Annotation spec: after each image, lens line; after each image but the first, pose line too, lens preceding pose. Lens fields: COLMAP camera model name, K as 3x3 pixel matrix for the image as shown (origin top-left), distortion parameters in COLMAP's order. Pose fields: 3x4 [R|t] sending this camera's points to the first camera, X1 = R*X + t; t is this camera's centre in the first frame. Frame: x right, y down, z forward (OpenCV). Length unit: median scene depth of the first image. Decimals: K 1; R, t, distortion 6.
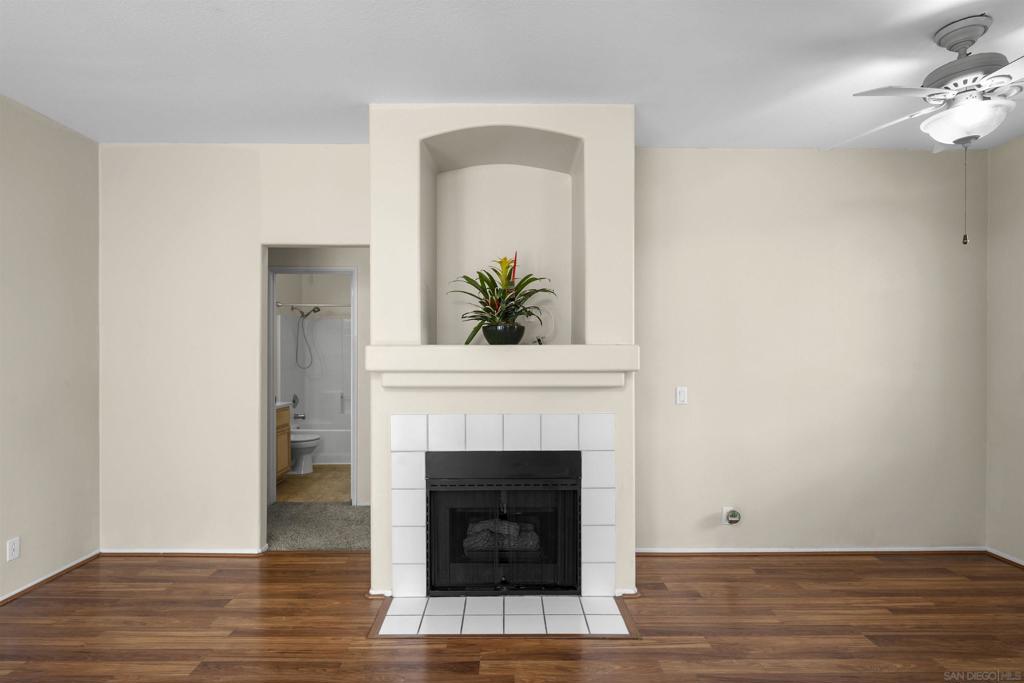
lens RADIAL K [[531.4, 0, 509.2], [0, 531.4, 352.5], [0, 0, 1]] dist [-0.000437, 0.000209]
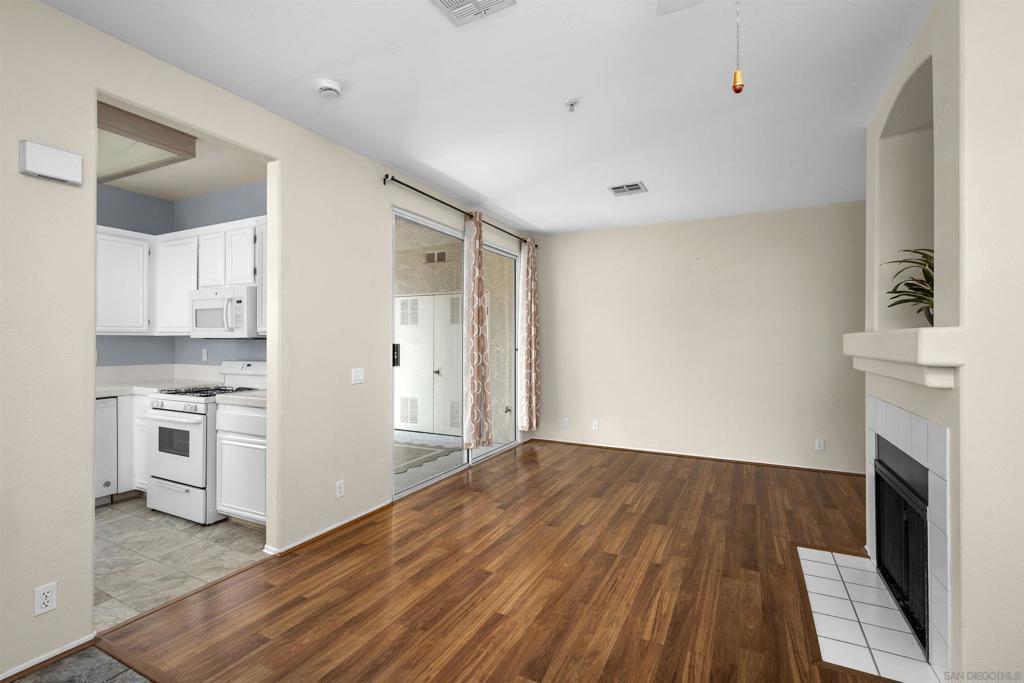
lens RADIAL K [[454.8, 0, 512.6], [0, 454.8, 338.4], [0, 0, 1]] dist [0.000151, 0.000098]
pose [[-0.465488, -0.004432, -0.885043, 0.982264], [0.001049, 0.999984, -0.005559, 0.001688], [0.885054, -0.003516, -0.465476, 0.779634]]
